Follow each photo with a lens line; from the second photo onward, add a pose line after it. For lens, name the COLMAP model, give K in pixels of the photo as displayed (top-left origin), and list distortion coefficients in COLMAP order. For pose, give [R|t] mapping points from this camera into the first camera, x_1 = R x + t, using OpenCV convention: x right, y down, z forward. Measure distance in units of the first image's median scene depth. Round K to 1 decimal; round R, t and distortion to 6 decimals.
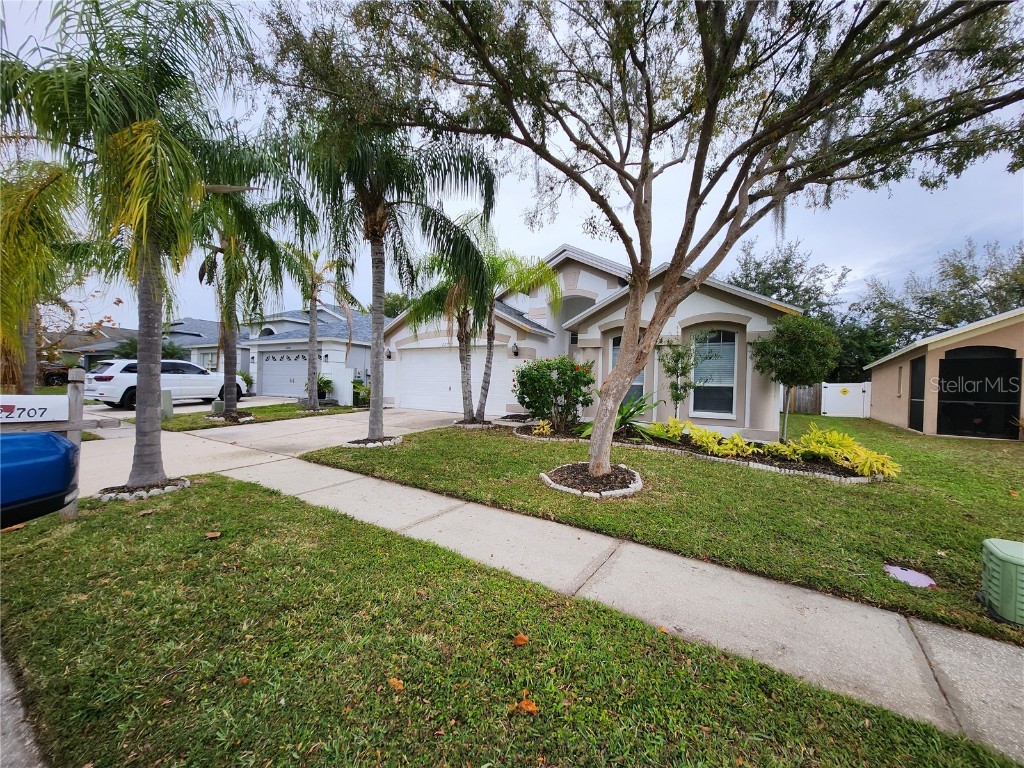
lens RADIAL K [[405.4, 0, 504.0], [0, 405.4, 391.8], [0, 0, 1]] dist [-0.000396, 0.000149]
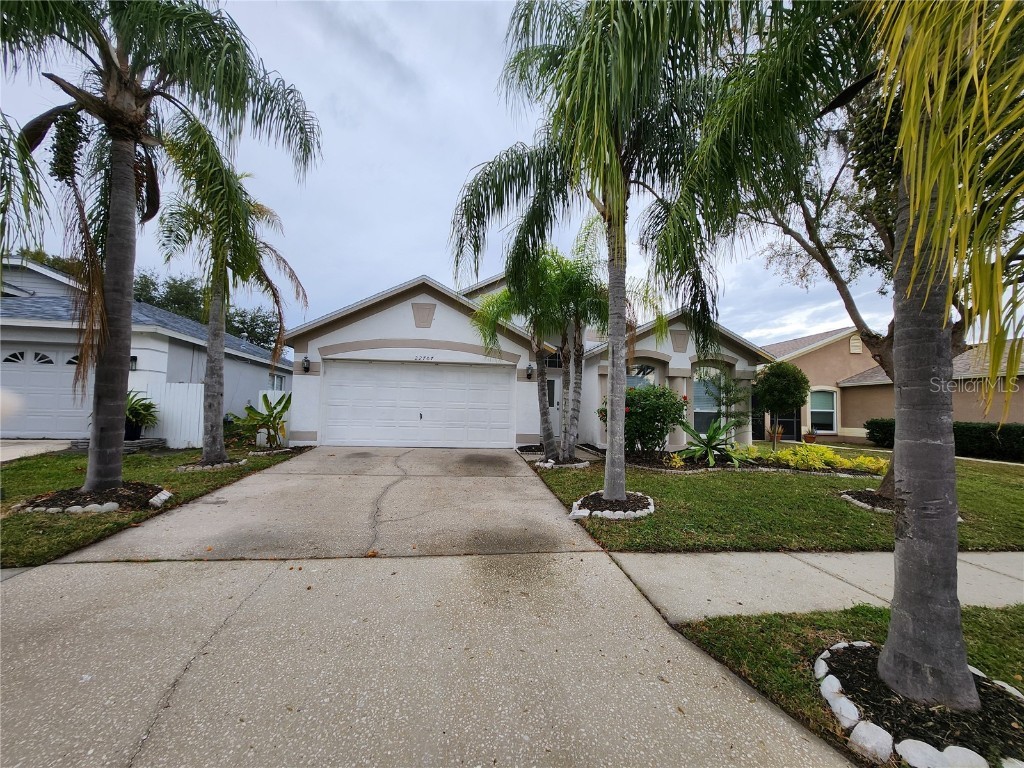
lens RADIAL K [[405.4, 0, 504.0], [0, 405.4, 391.8], [0, 0, 1]] dist [-0.000396, 0.000149]
pose [[0.727456, 0.024356, 0.685722, -0.502114], [0.002130, 0.999285, -0.037753, -0.025557], [-0.686151, 0.028924, 0.726884, 0.302671]]
